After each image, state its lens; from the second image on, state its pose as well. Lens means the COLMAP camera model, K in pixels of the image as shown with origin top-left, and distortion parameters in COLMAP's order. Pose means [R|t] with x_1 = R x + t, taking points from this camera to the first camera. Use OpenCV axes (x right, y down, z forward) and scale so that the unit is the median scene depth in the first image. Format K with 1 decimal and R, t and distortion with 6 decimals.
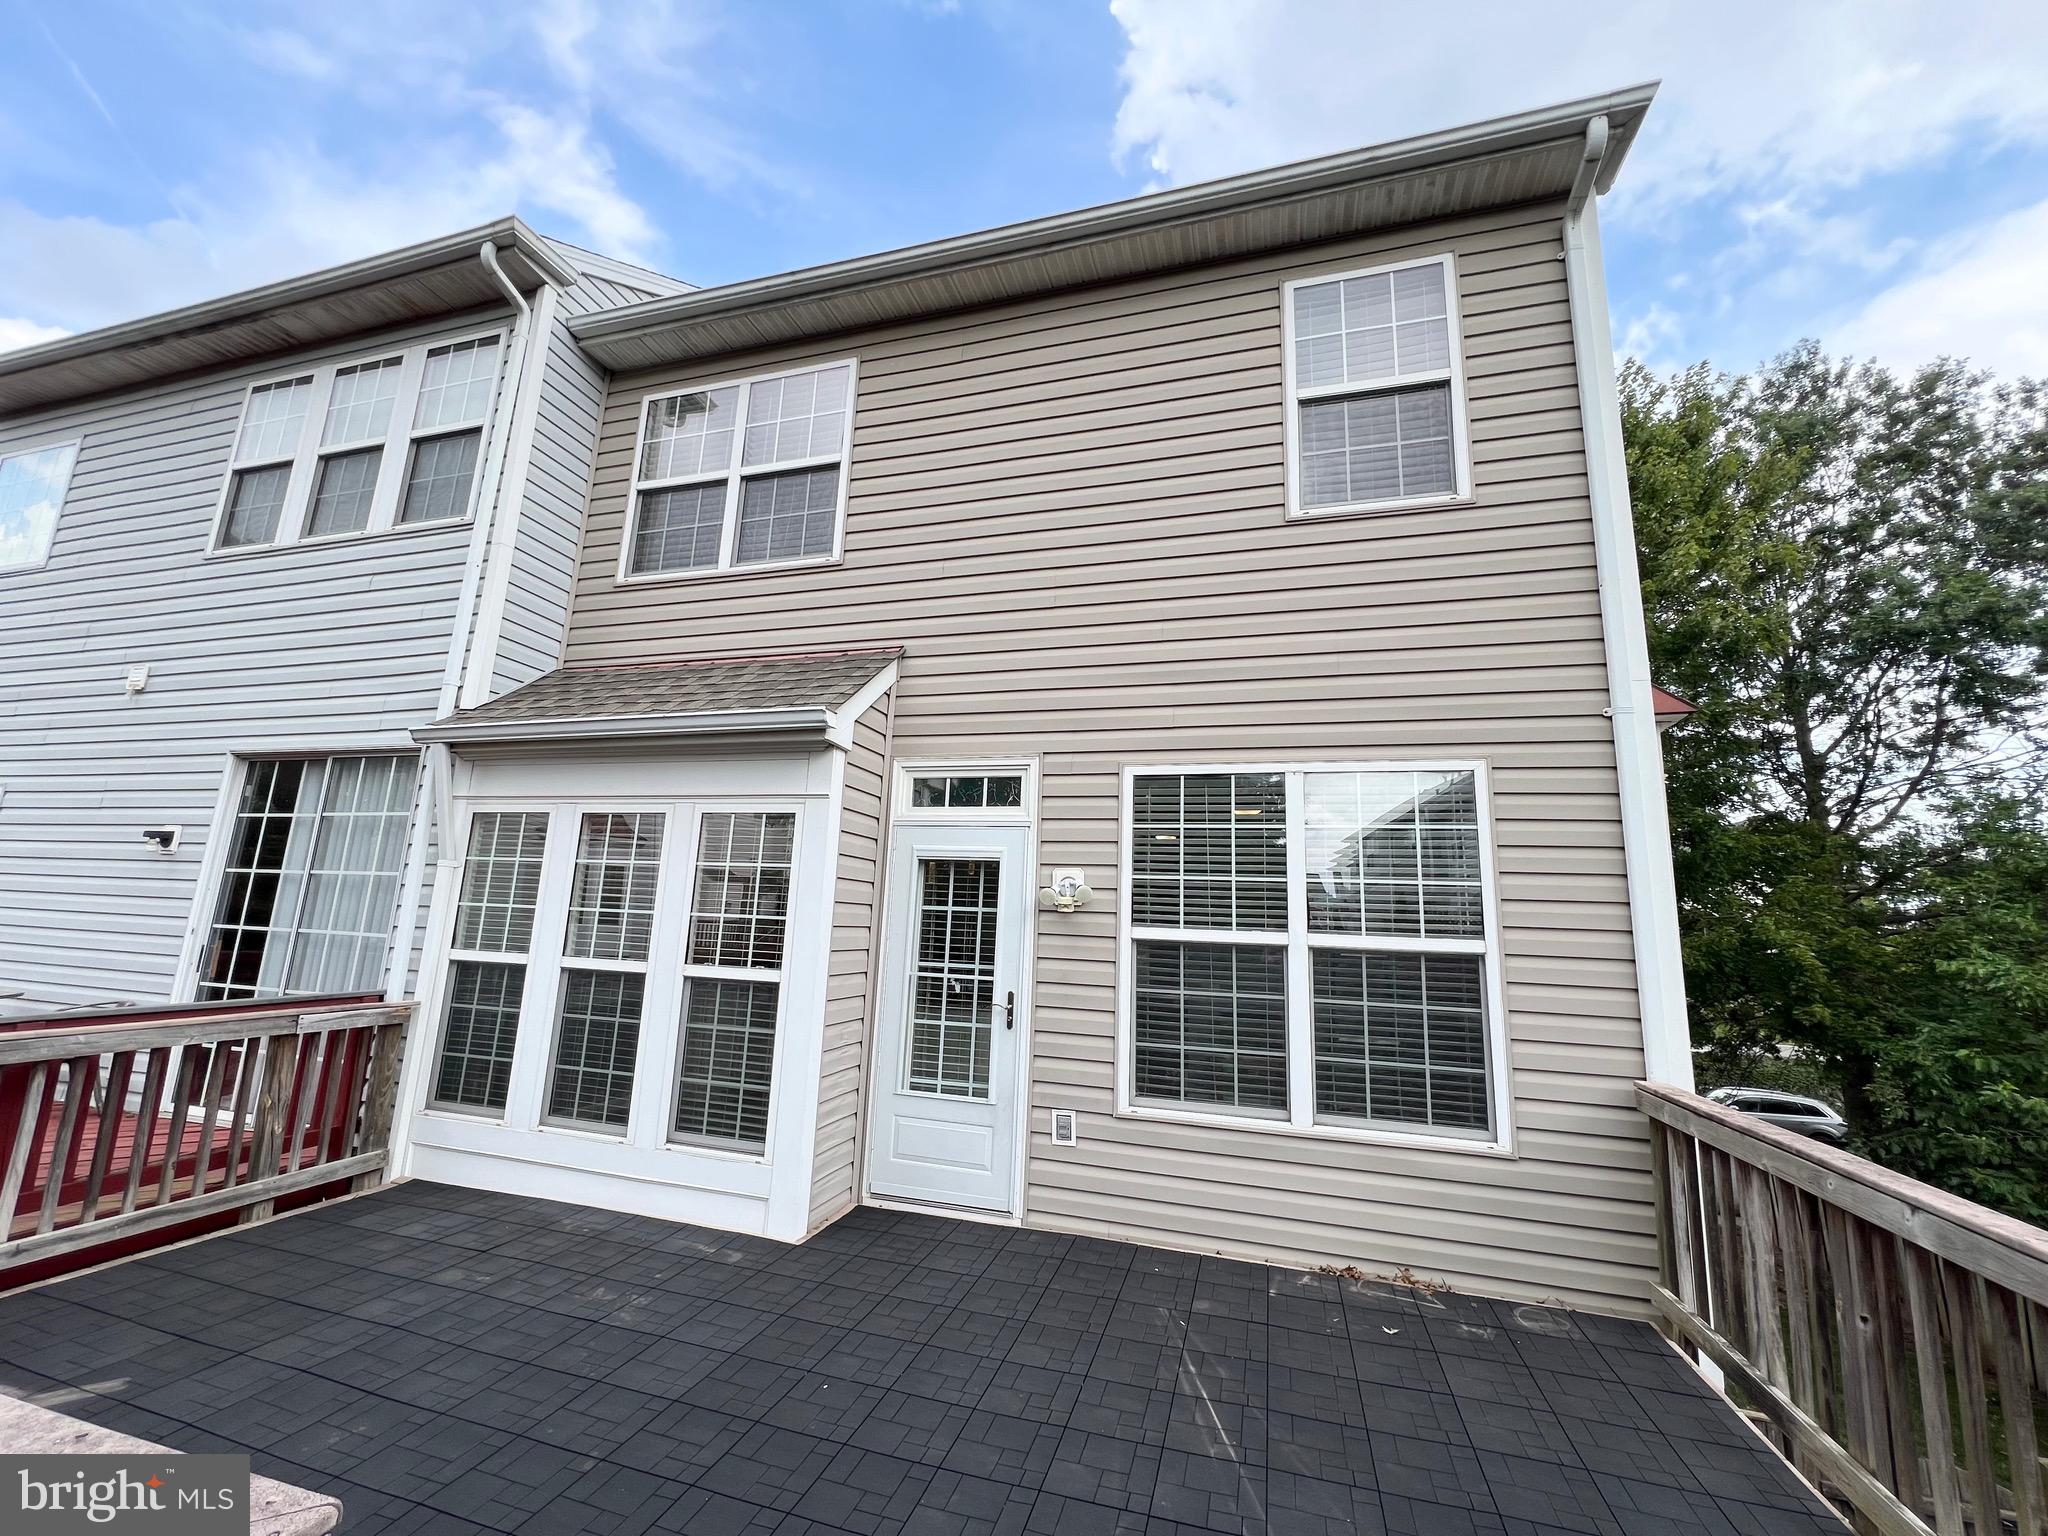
lens RADIAL K [[821.5, 0, 1025.1], [0, 821.5, 770.6], [0, 0, 1]] dist [-0.003481, 0.000964]
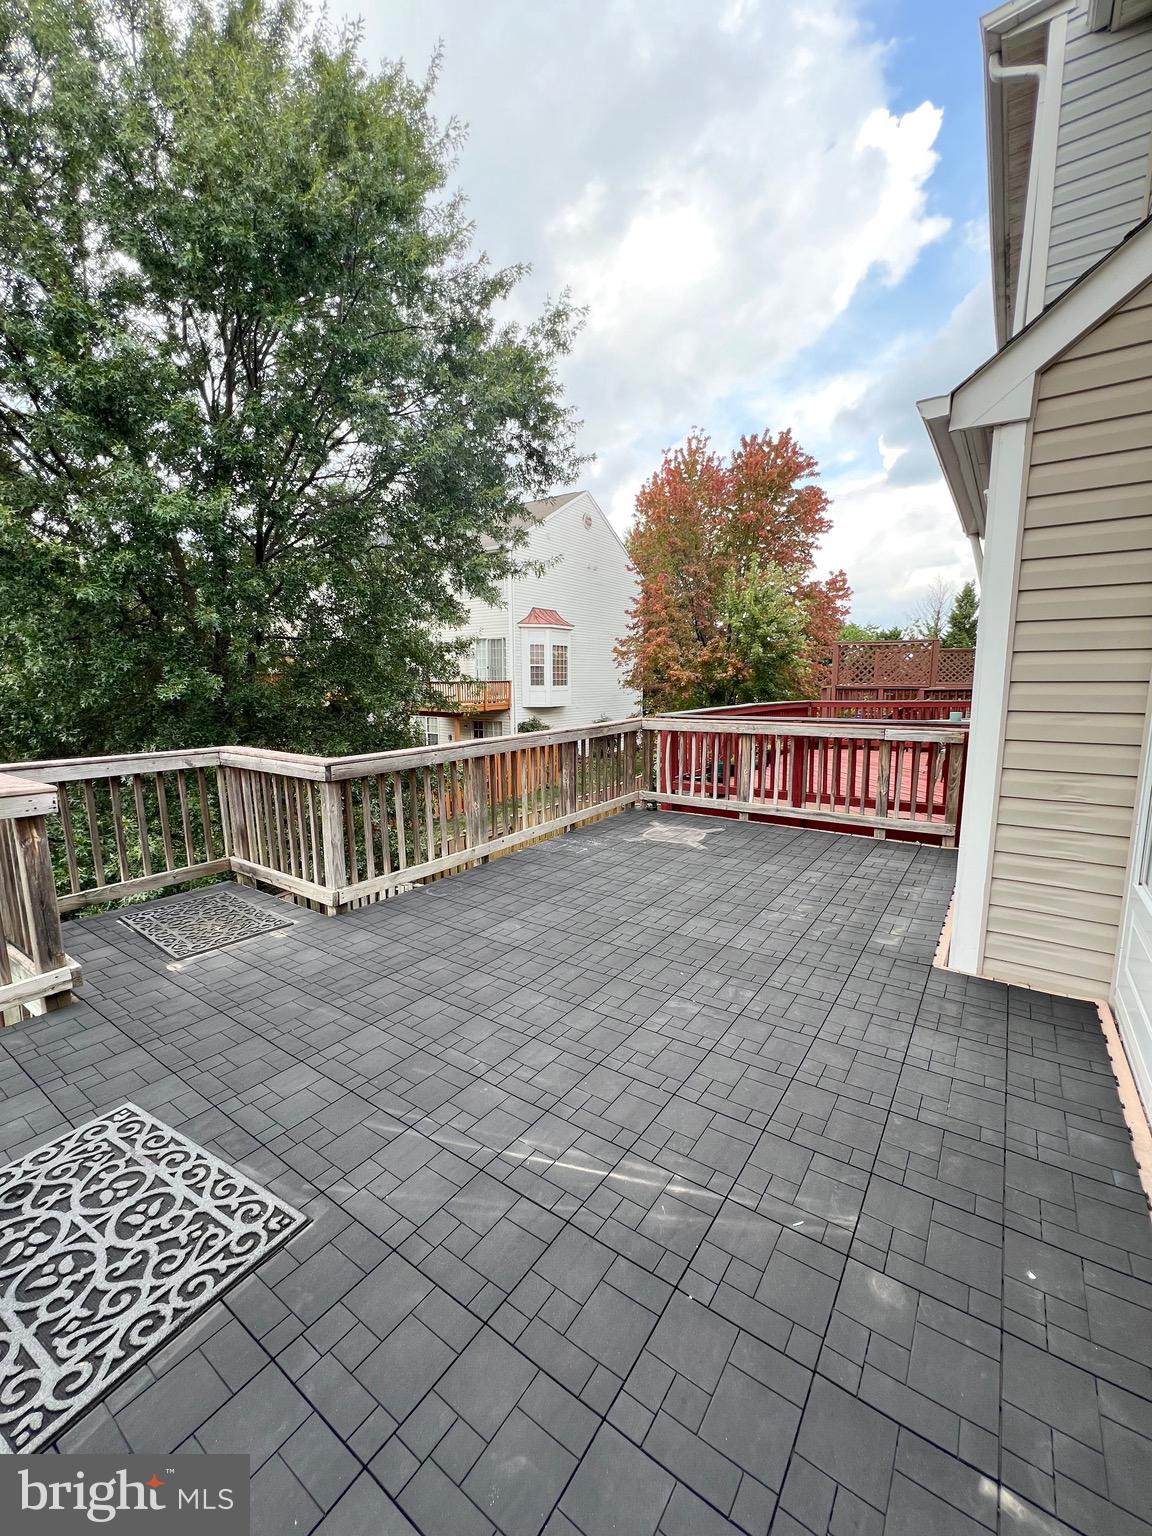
lens RADIAL K [[616.1, 0, 580.3], [0, 616.1, 769.2], [0, 0, 1]] dist [-0.003481, 0.000964]
pose [[-0.315482, 0.103120, -0.943312, 0.477166], [0.166856, 0.984618, 0.051832, 0.192861], [0.934147, -0.141045, -0.327835, 0.752066]]
